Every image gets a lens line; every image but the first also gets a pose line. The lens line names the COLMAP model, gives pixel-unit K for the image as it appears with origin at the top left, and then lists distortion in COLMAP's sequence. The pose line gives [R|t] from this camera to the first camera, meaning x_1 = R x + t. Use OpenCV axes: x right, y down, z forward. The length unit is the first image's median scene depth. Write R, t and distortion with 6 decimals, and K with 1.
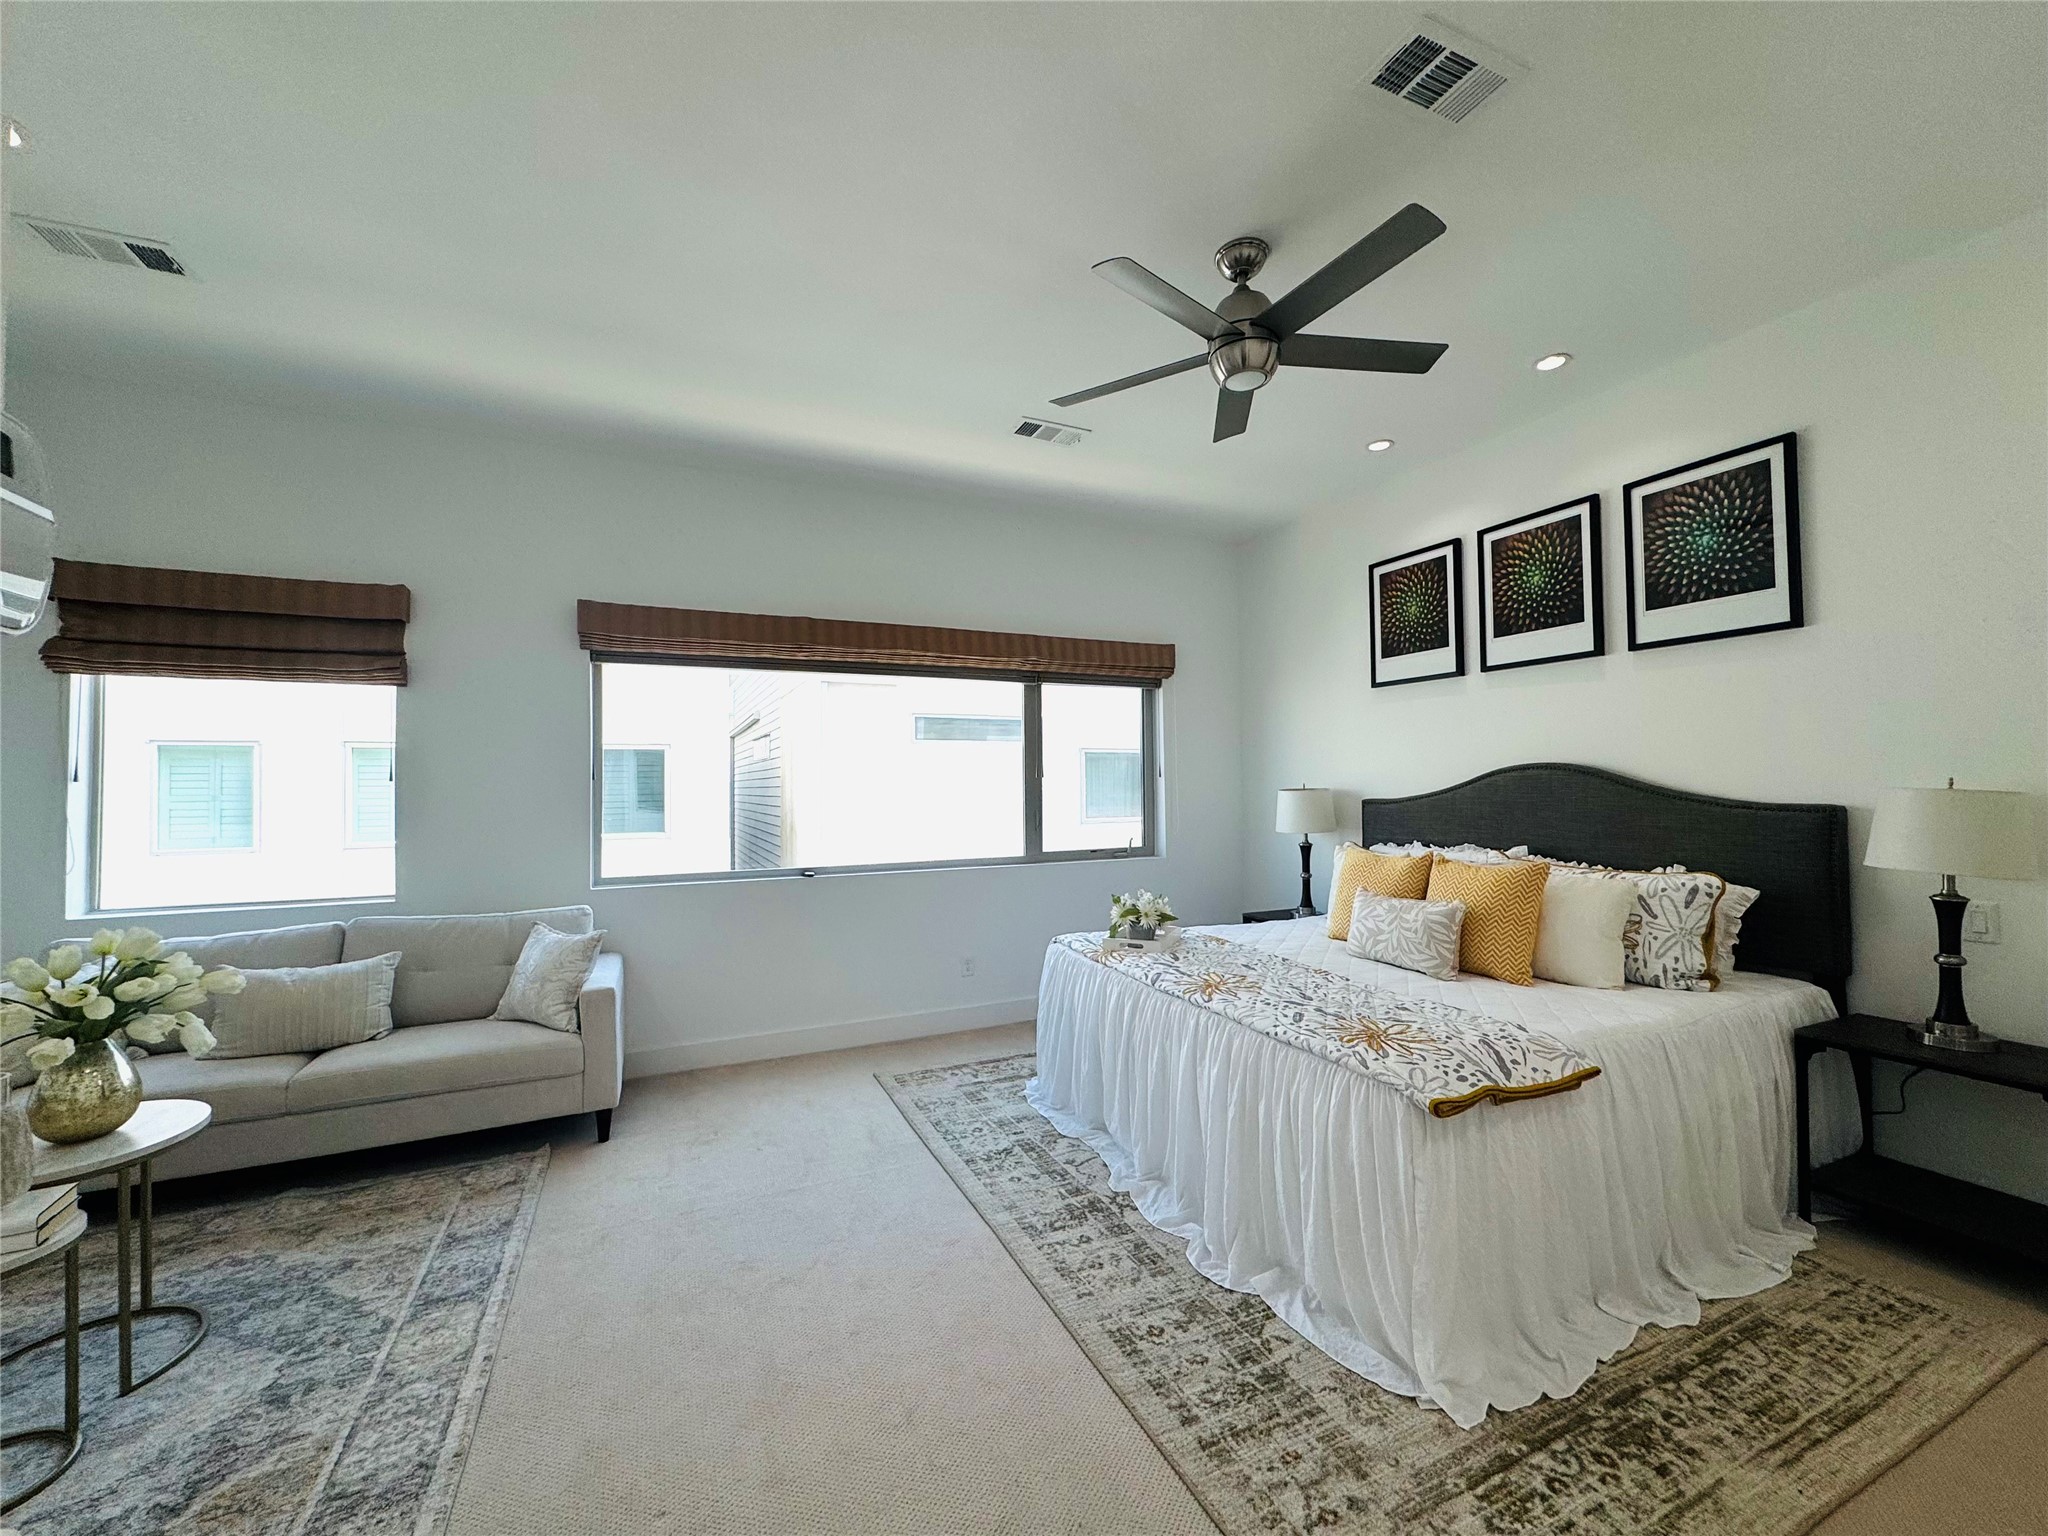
lens RADIAL K [[811.6, 0, 1020.3], [0, 811.6, 768.5], [0, 0, 1]] dist [-0.002615, 0.000427]
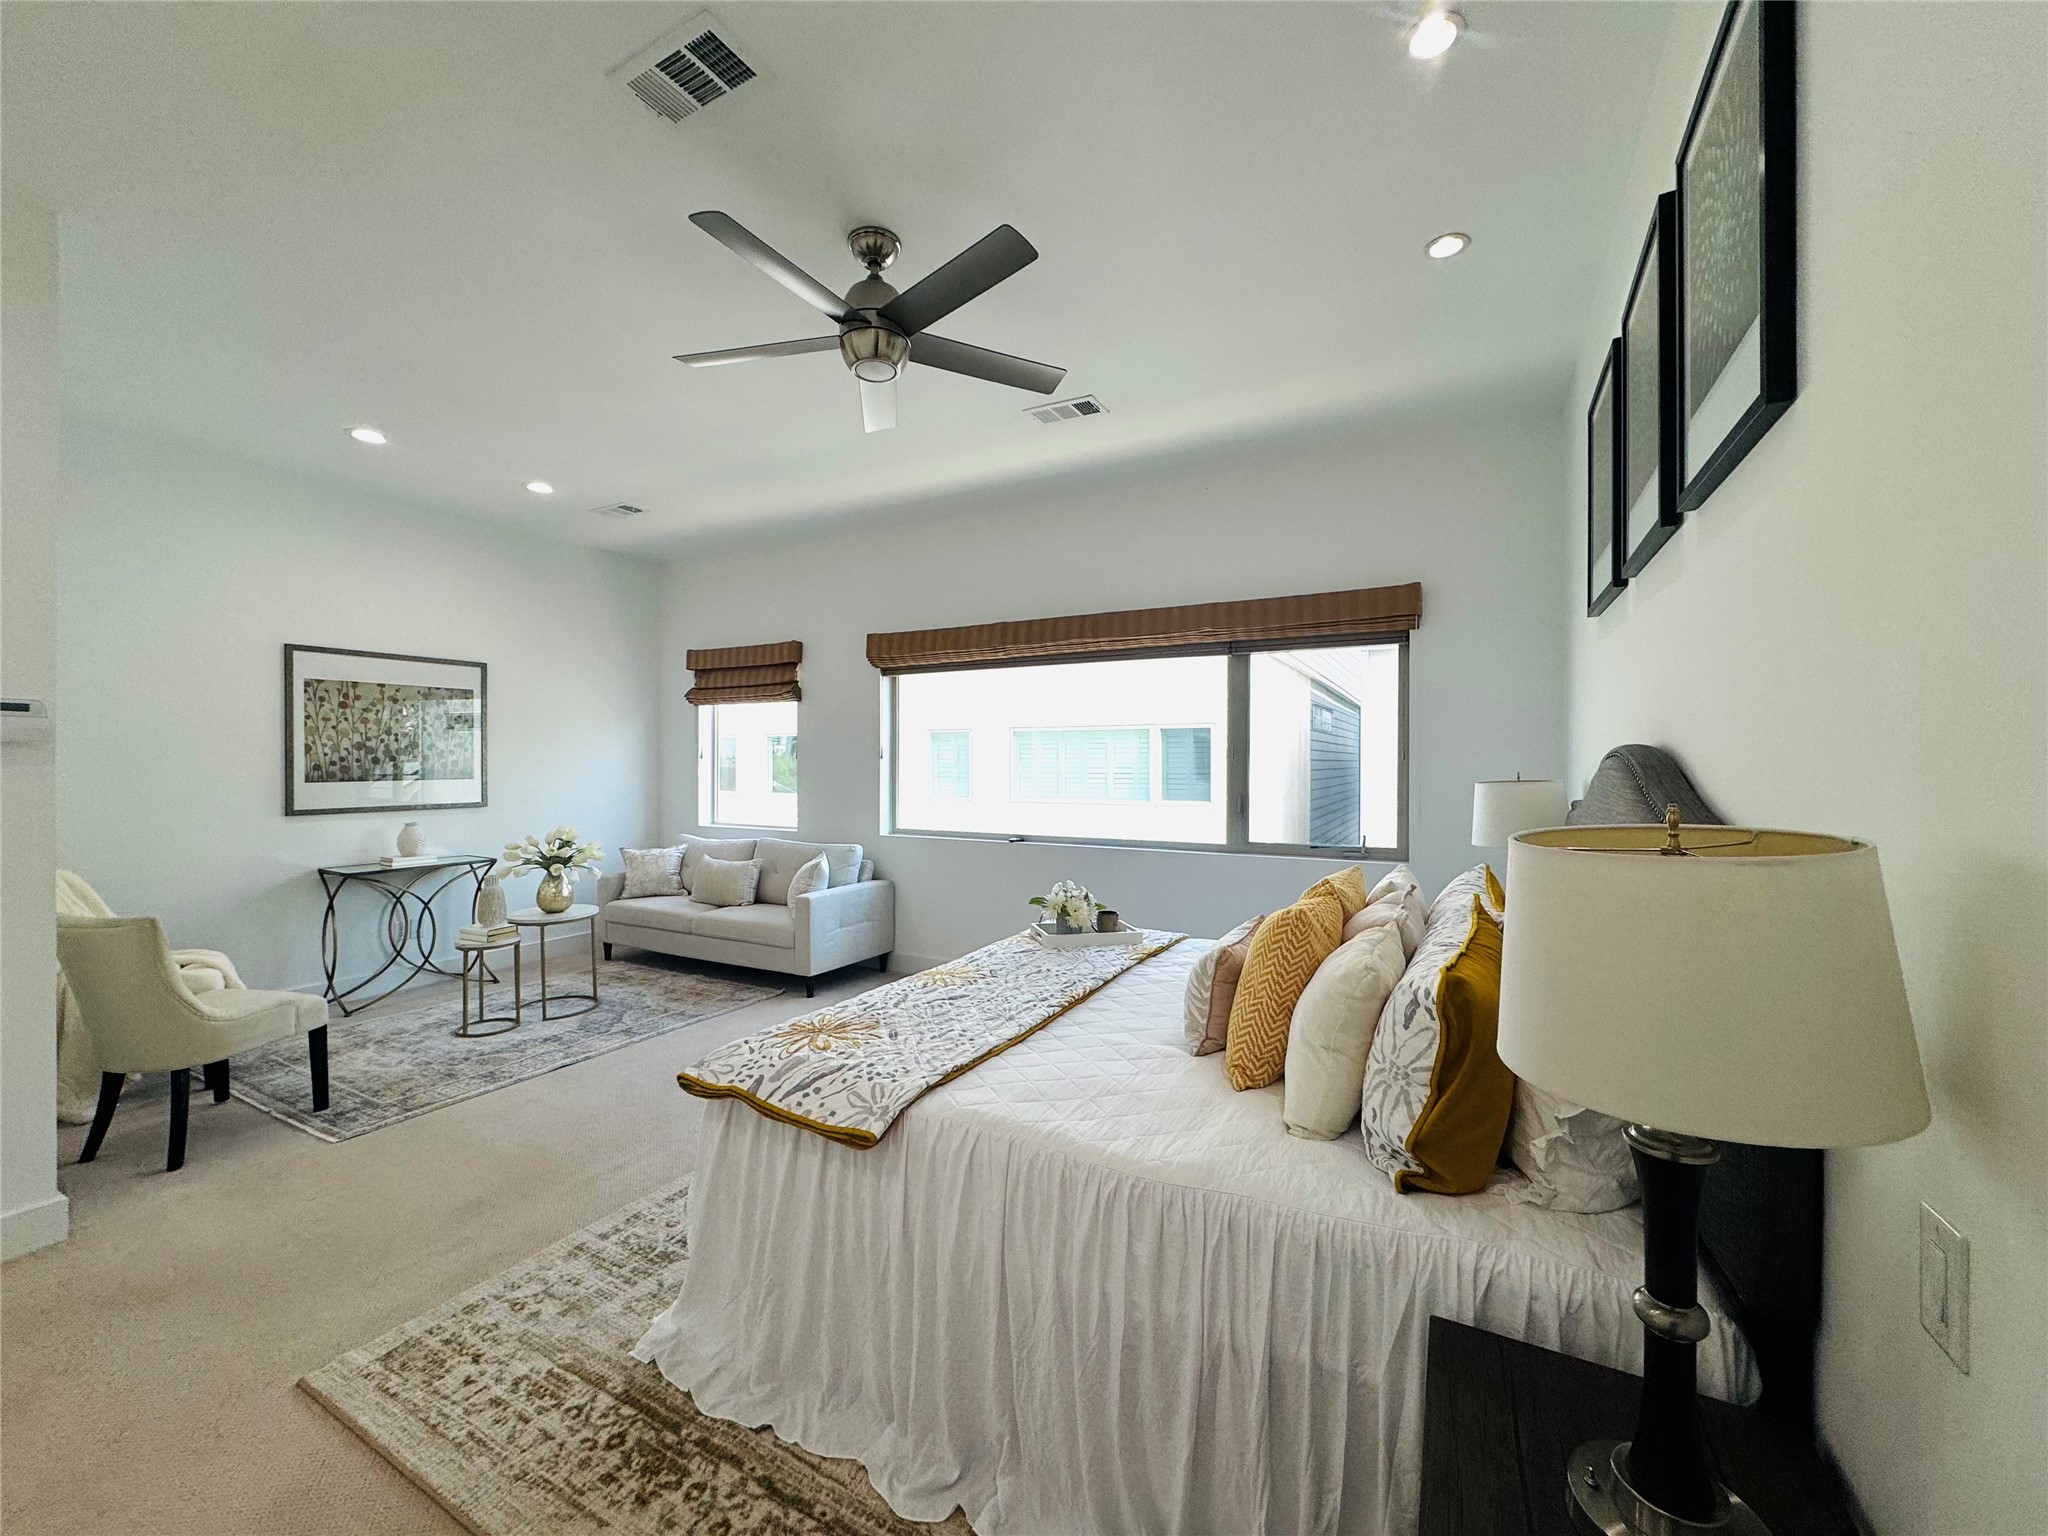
lens RADIAL K [[811.6, 0, 1024.2], [0, 811.6, 768.6], [0, 0, 1]] dist [-0.002615, 0.000427]
pose [[0.599053, 0.018970, -0.800485, 0.926659], [0.009992, 0.999464, 0.031163, -0.013528], [0.800647, -0.026666, 0.598542, 0.413972]]
